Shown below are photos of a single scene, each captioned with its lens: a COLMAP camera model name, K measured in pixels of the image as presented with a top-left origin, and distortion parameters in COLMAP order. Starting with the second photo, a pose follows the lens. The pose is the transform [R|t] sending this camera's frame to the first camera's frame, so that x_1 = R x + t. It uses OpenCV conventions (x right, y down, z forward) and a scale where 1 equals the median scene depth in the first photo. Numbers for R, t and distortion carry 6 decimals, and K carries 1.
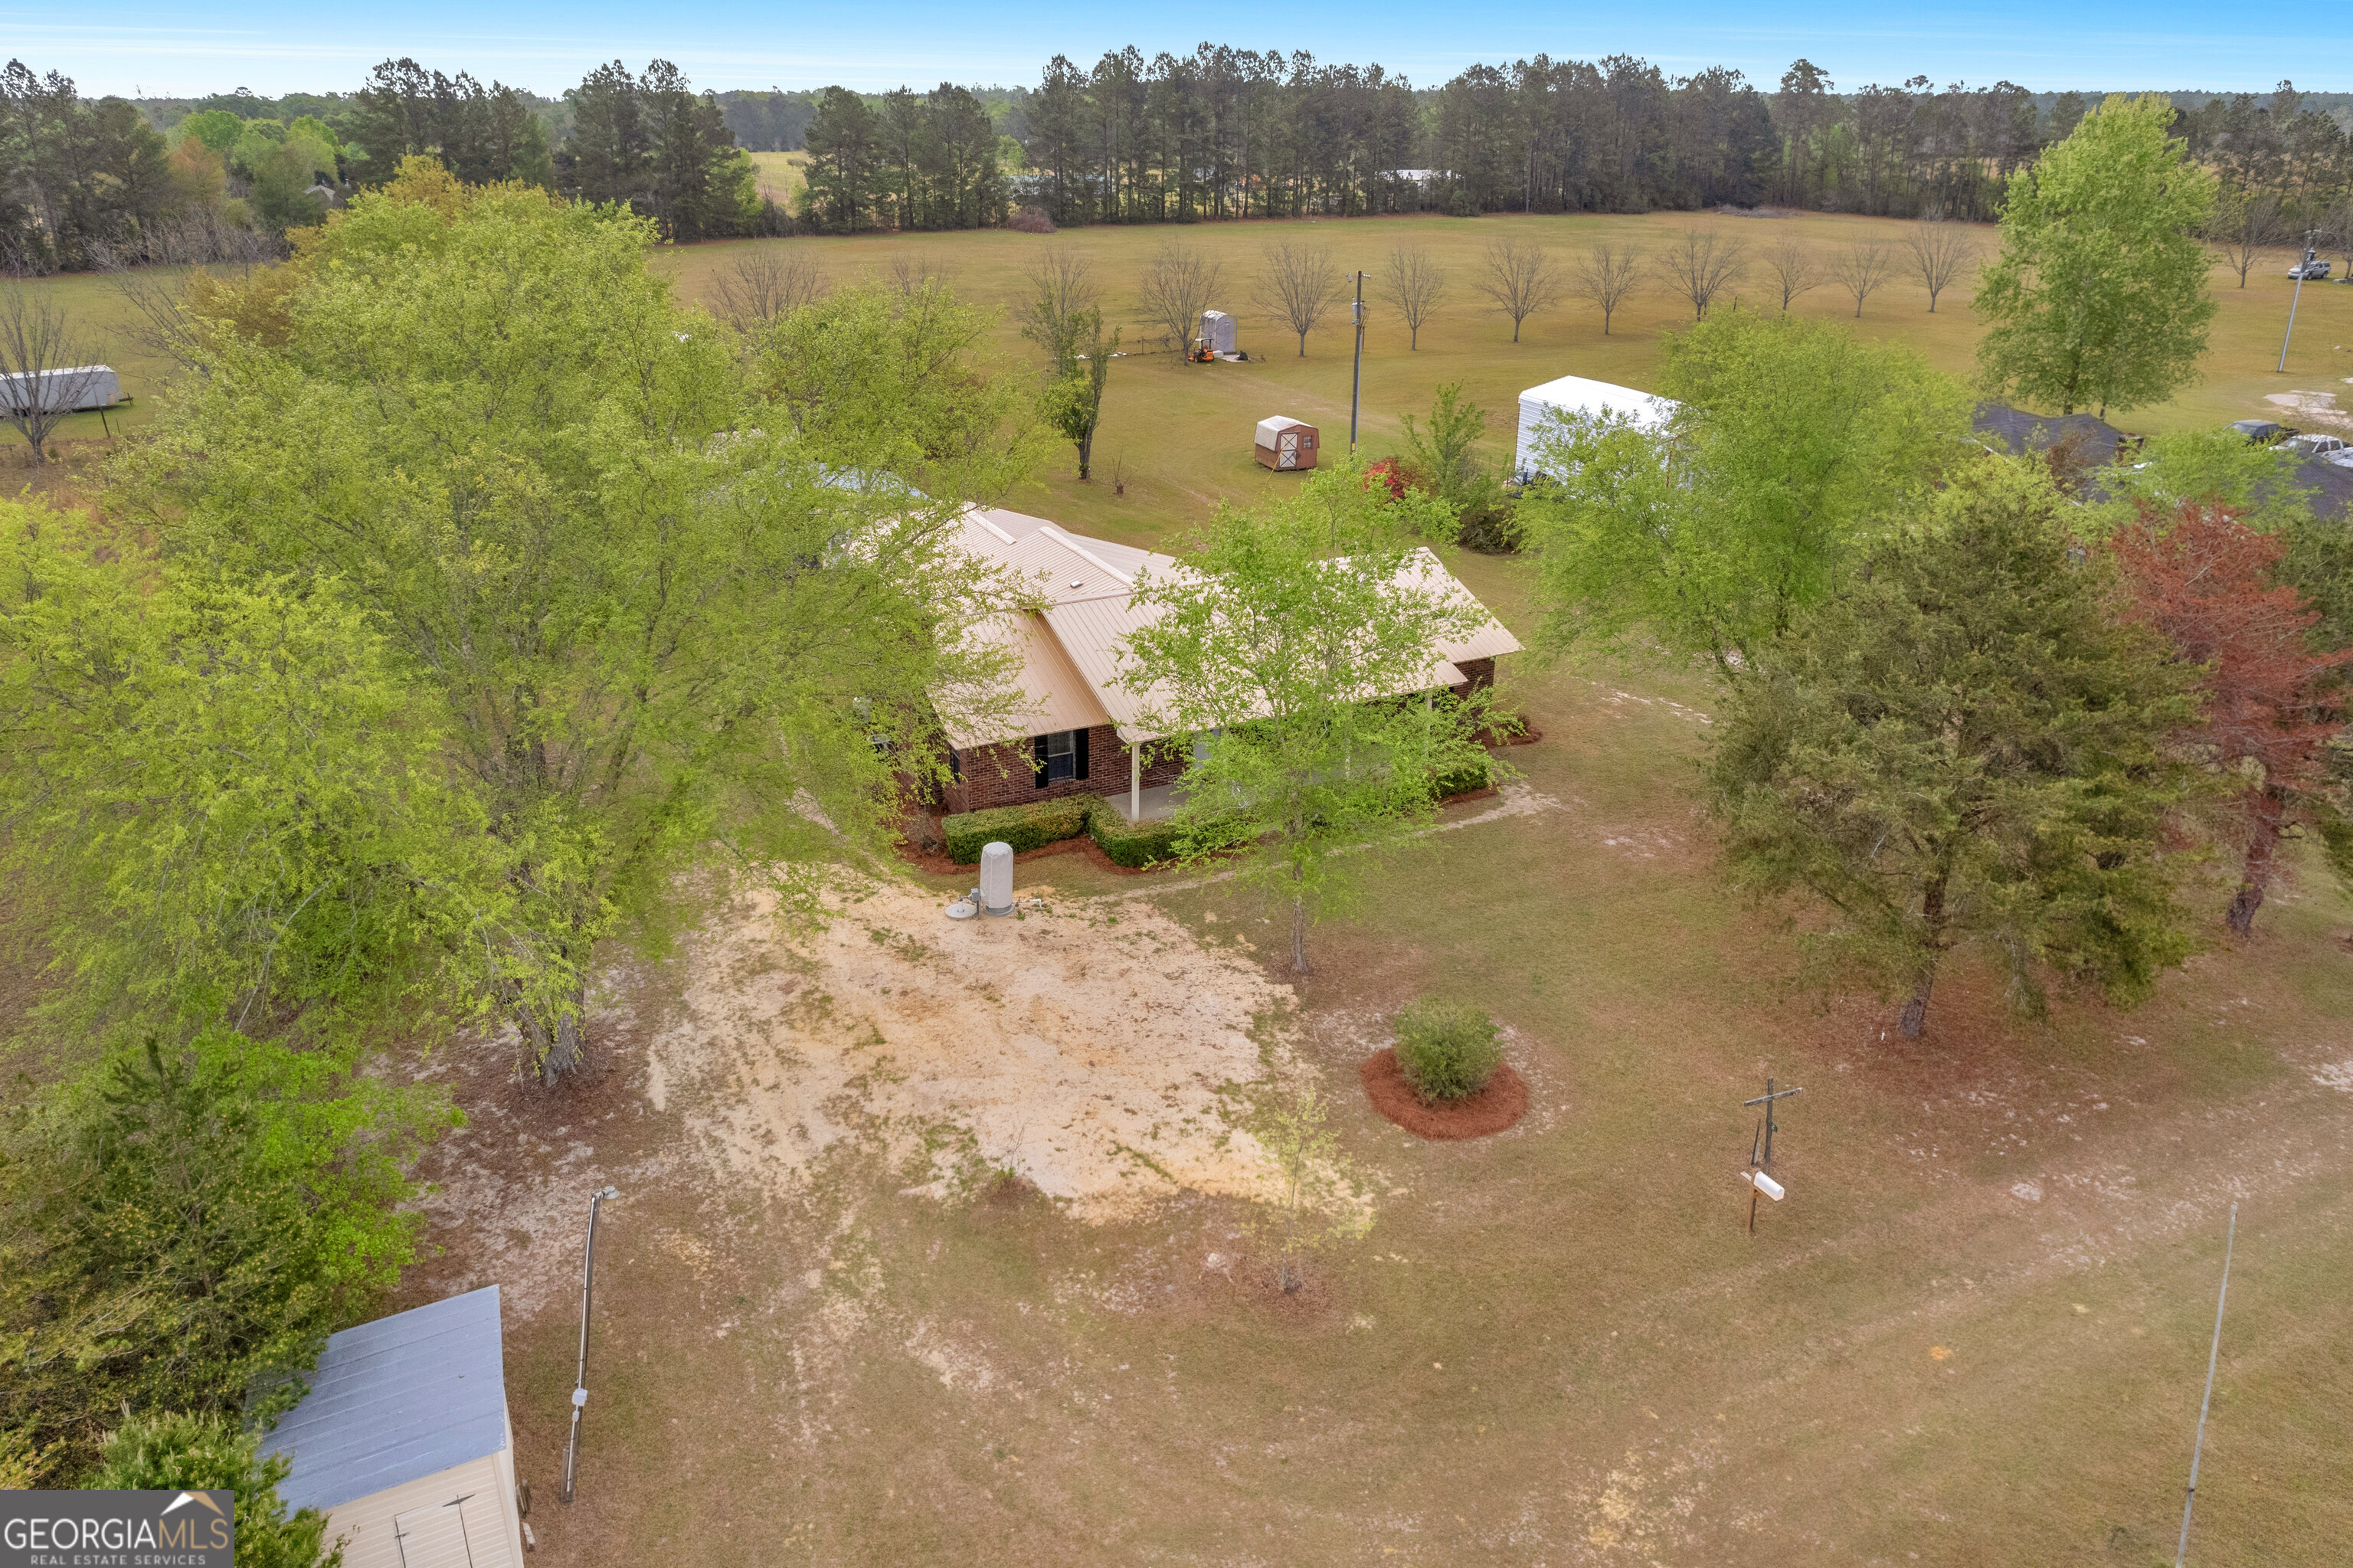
lens RADIAL K [[1974.0, 0, 1146.0], [0, 1974.0, 815.7], [0, 0, 1]] dist [-0.140652, 0.205310]
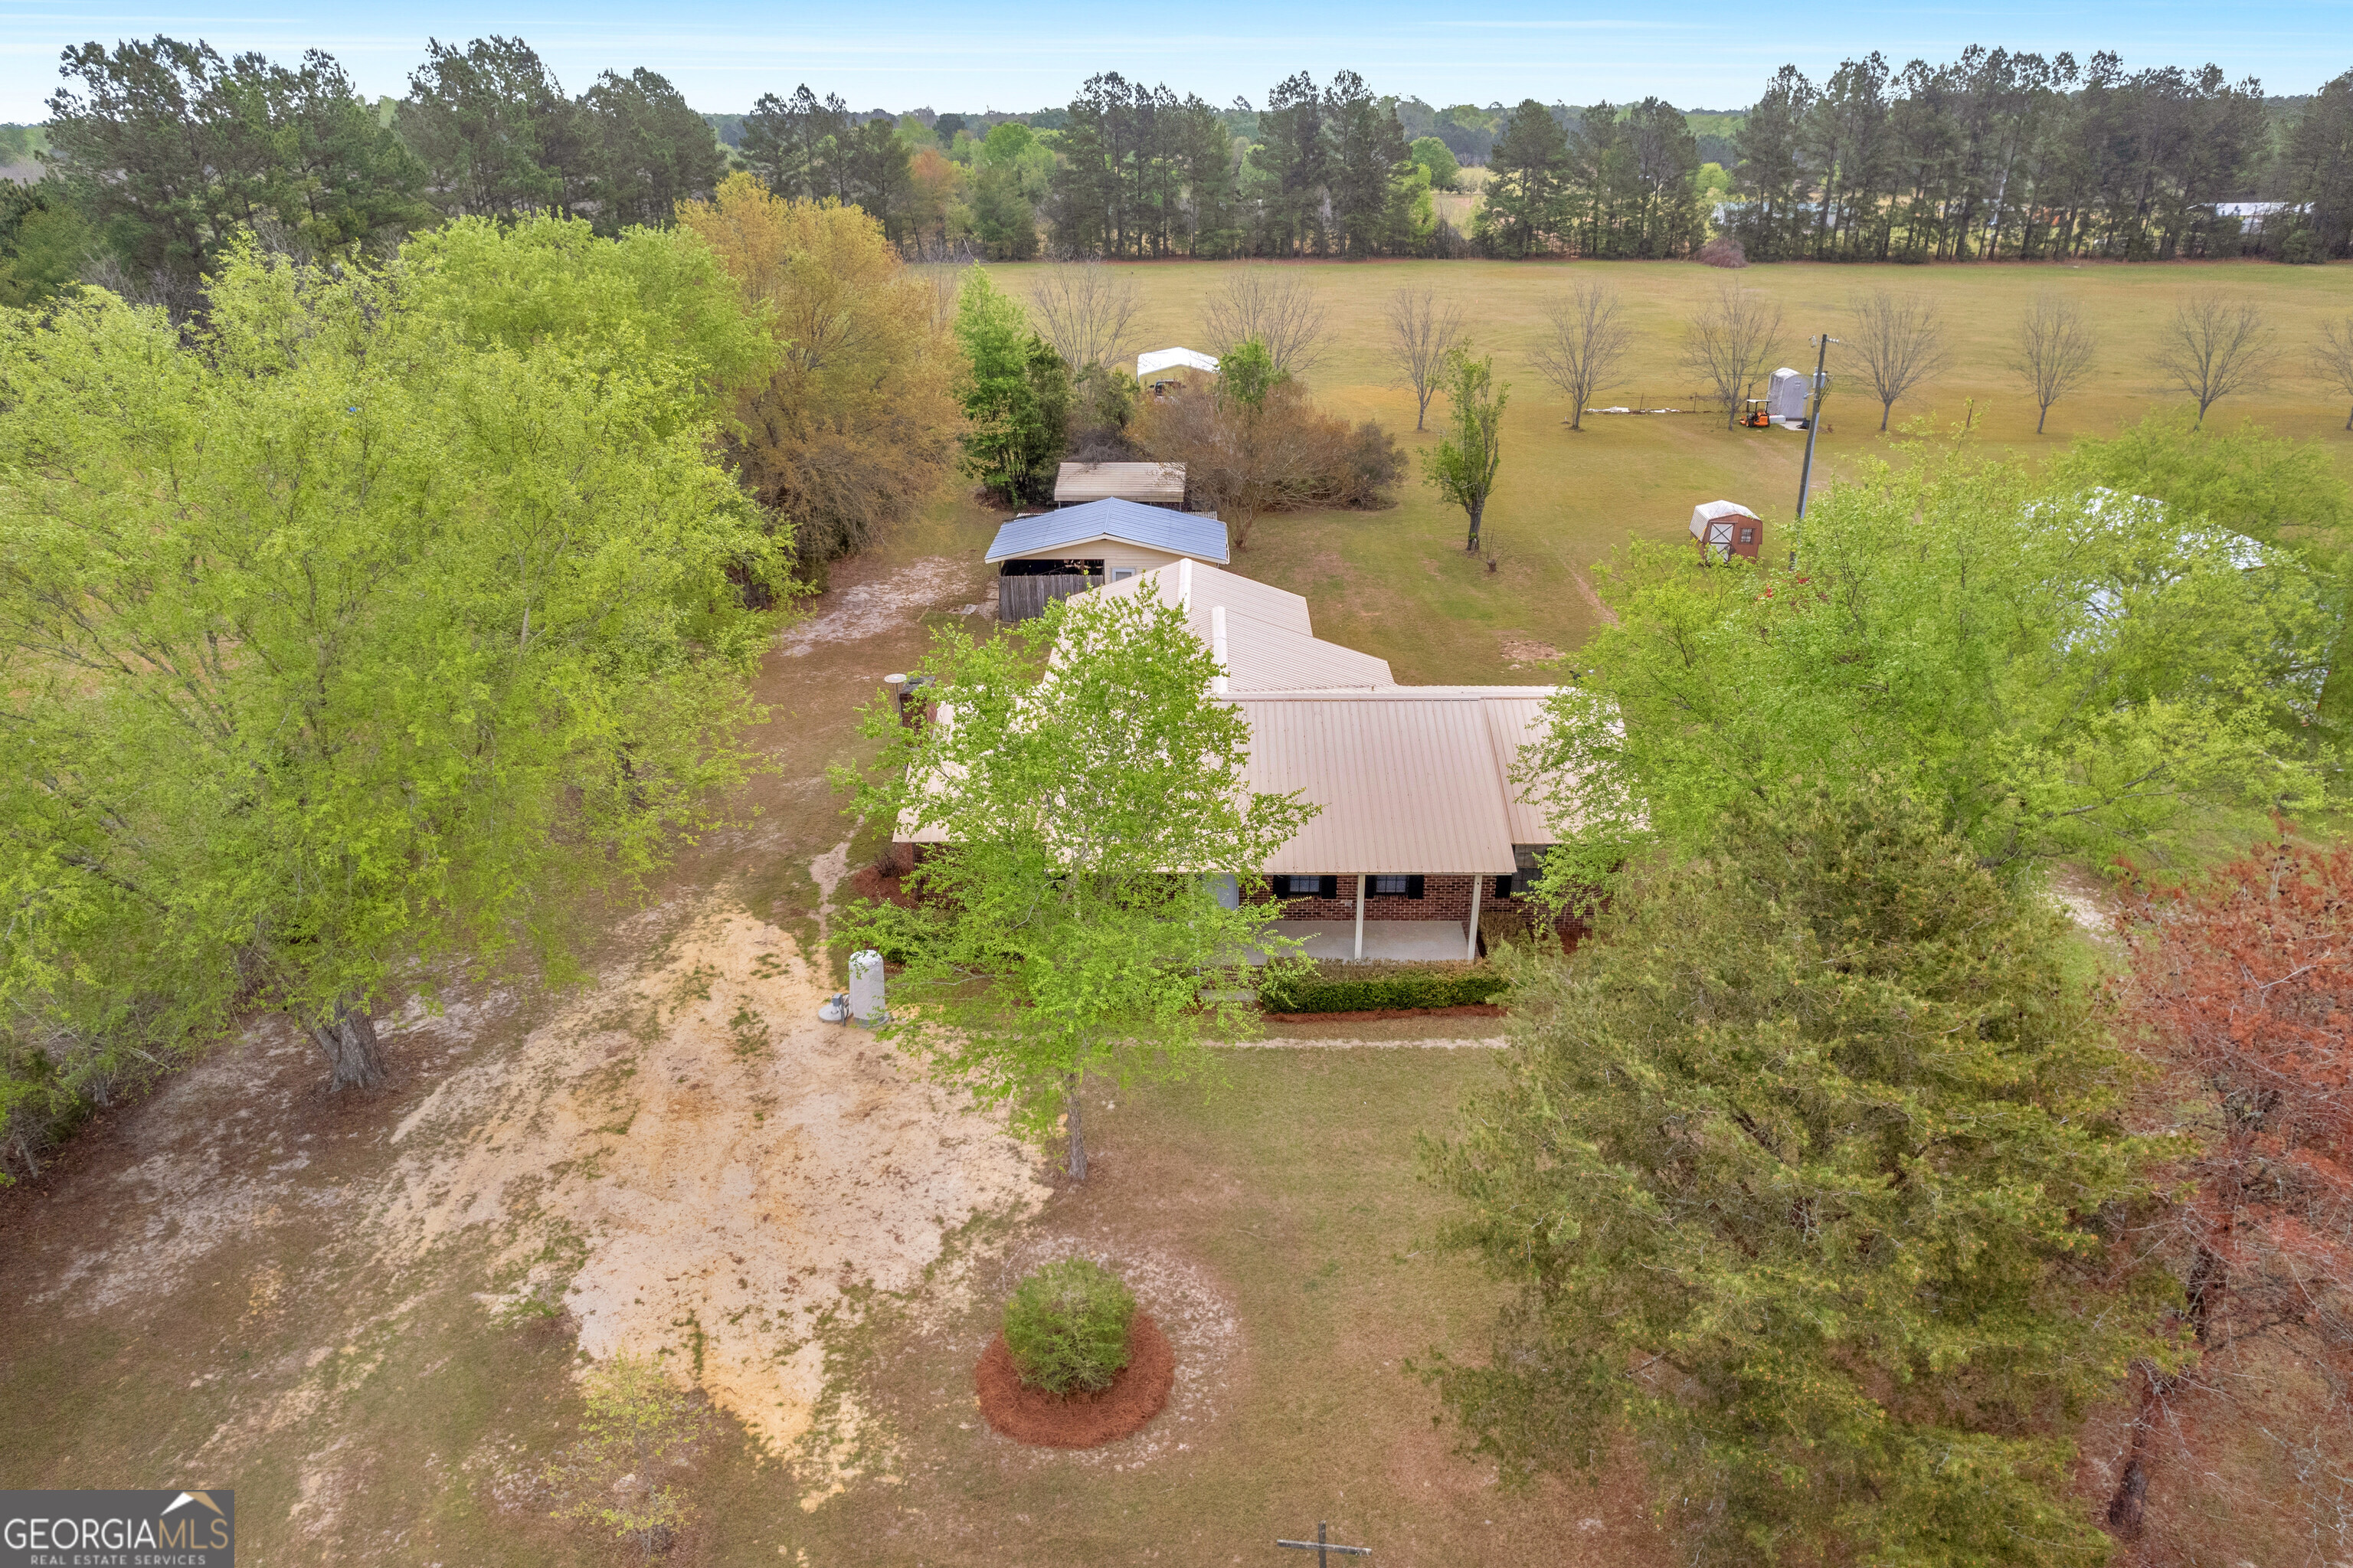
lens RADIAL K [[1974.0, 0, 1146.0], [0, 1974.0, 815.7], [0, 0, 1]] dist [-0.140652, 0.205310]
pose [[0.849424, 0.171295, -0.499136, 0.202558], [-0.174874, 0.983777, 0.040016, -0.044528], [0.497893, 0.053296, 0.865599, 0.125272]]
